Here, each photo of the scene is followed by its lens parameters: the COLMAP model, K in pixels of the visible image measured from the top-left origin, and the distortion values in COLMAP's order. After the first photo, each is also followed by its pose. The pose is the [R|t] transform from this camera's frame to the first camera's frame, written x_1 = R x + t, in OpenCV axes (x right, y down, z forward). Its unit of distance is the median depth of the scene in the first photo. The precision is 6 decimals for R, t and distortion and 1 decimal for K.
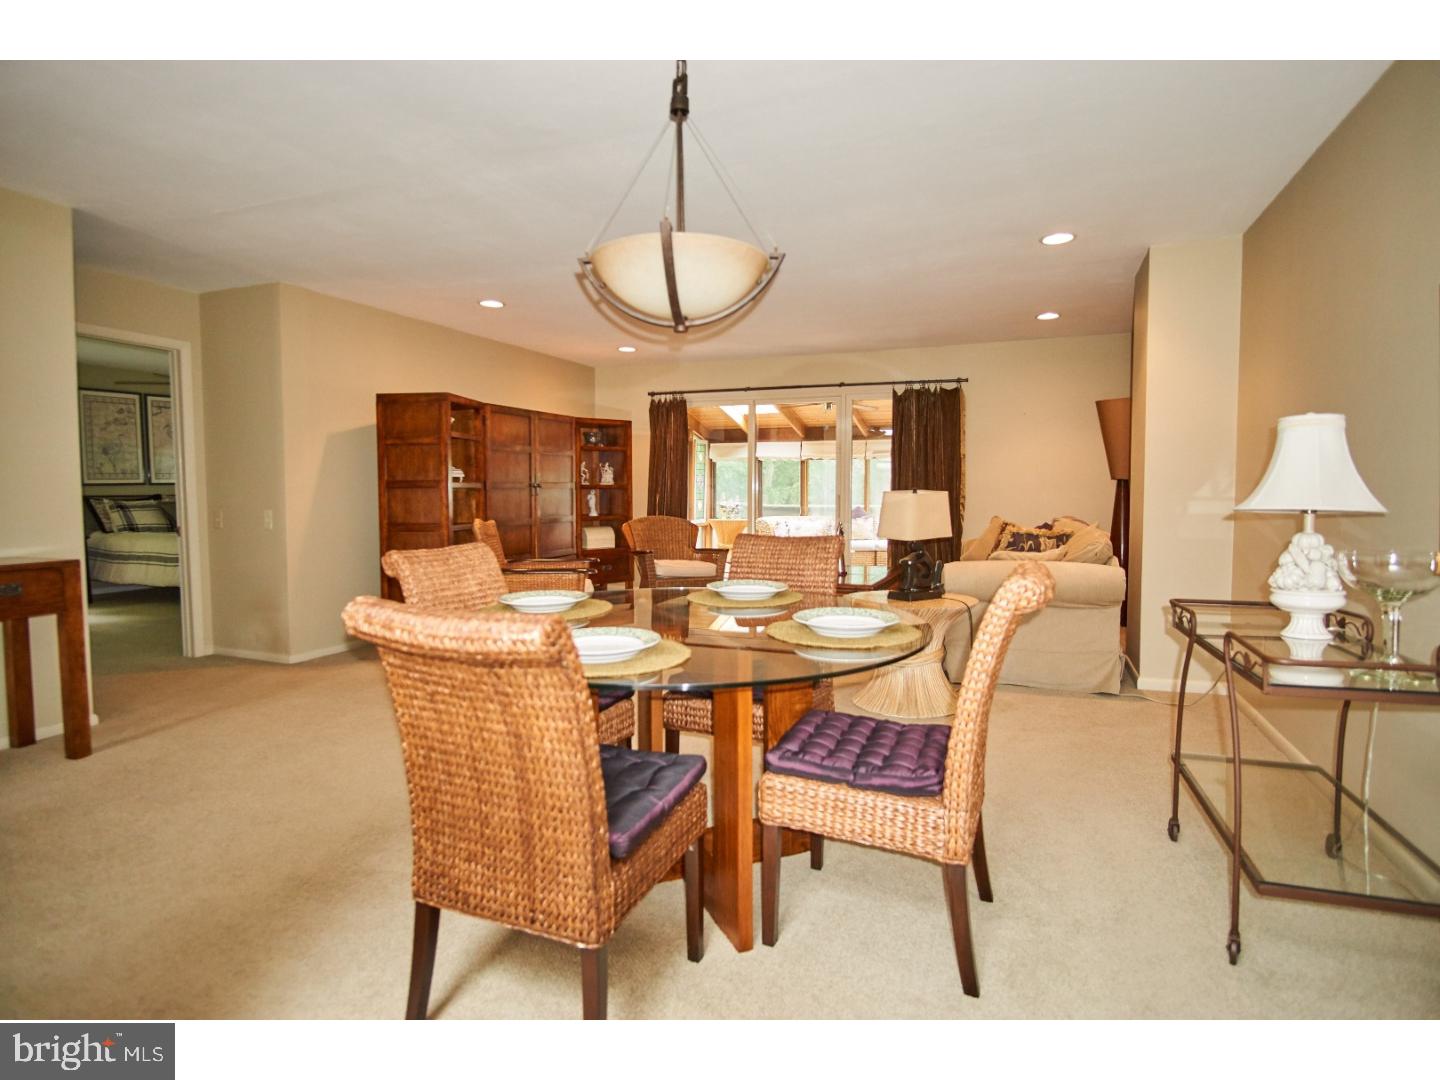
lens RADIAL K [[769.1, 0, 717.4], [0, 769.1, 543.9], [0, 0, 1]] dist [-0.034120, 0.007759]
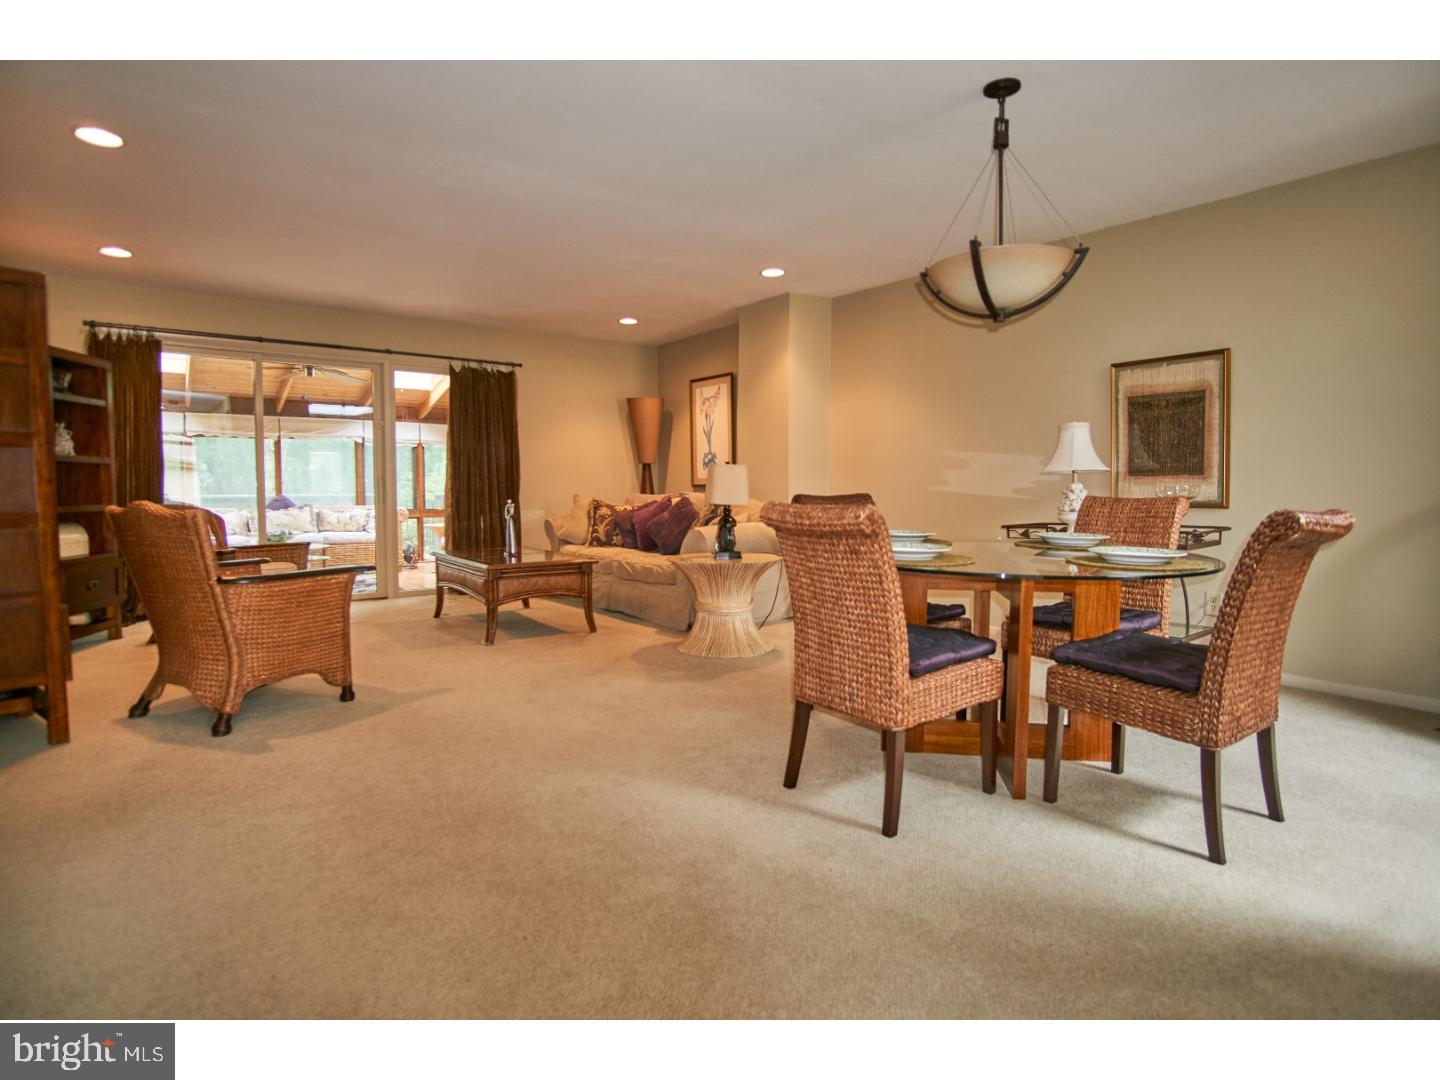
lens RADIAL K [[769.1, 0, 719.8], [0, 769.1, 529.5], [0, 0, 1]] dist [-0.034120, 0.007759]
pose [[0.517969, -0.050057, 0.853934, -0.407179], [0.060923, 0.997910, 0.021543, 0.001841], [-0.853227, 0.040866, 0.519936, 0.225417]]
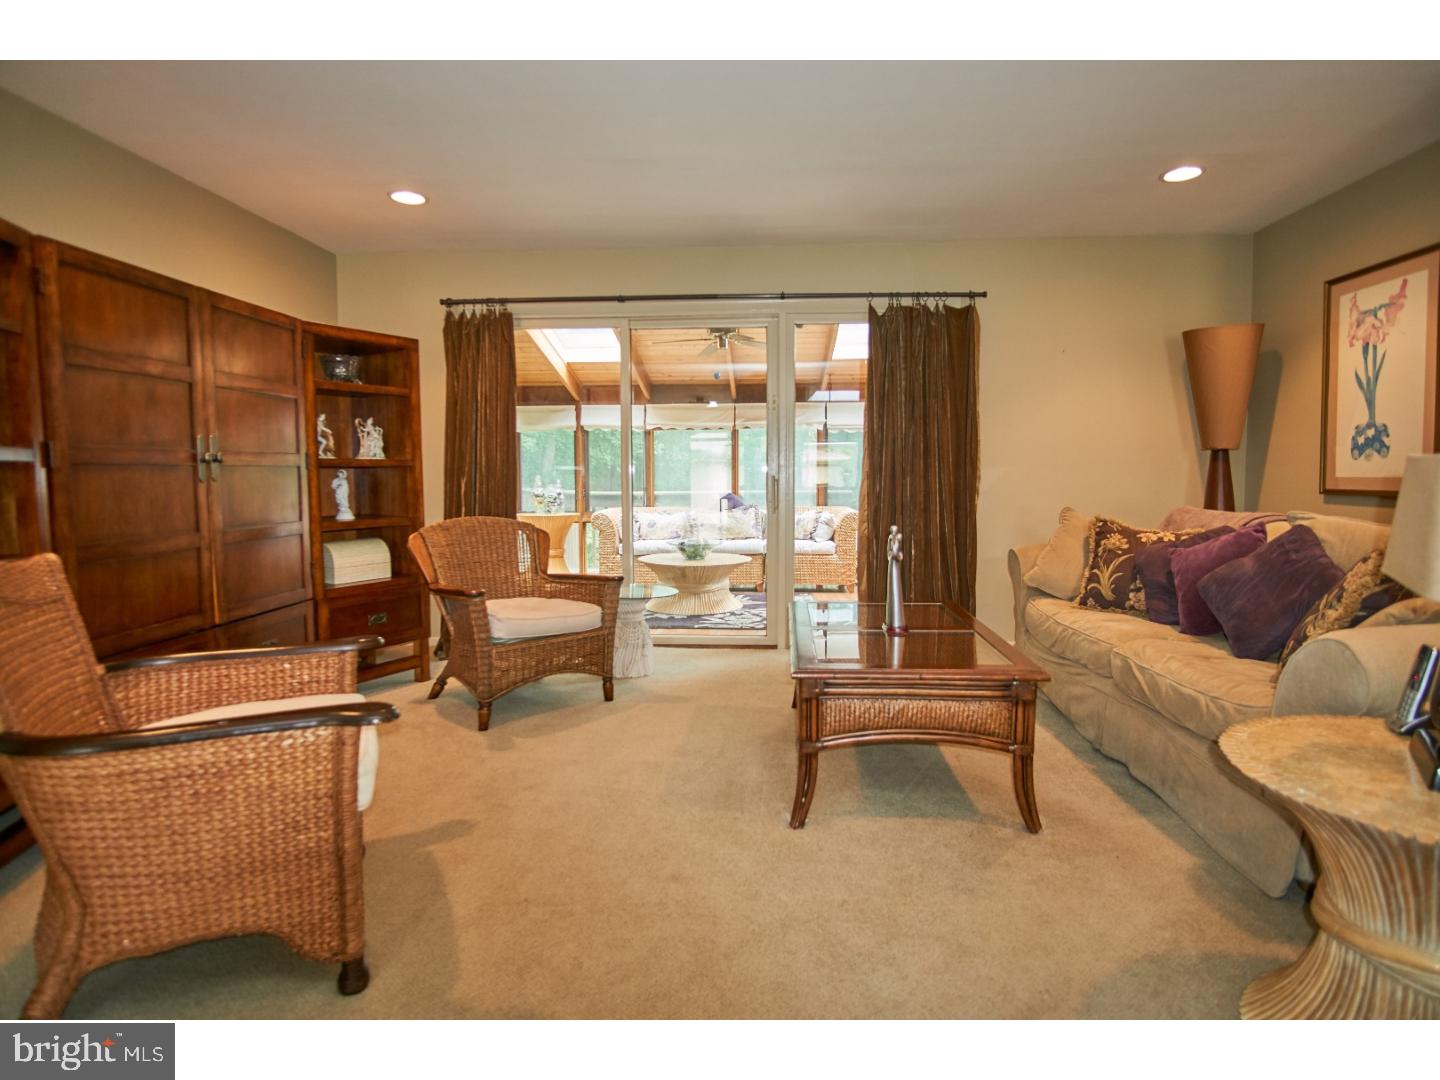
lens RADIAL K [[769.1, 0, 719.8], [0, 769.1, 531.1], [0, 0, 1]] dist [-0.034120, 0.007759]
pose [[0.948326, -0.029990, 0.315877, -0.085924], [0.028741, 0.999550, 0.008613, -0.026727], [-0.315993, 0.000911, 0.948761, 0.438428]]
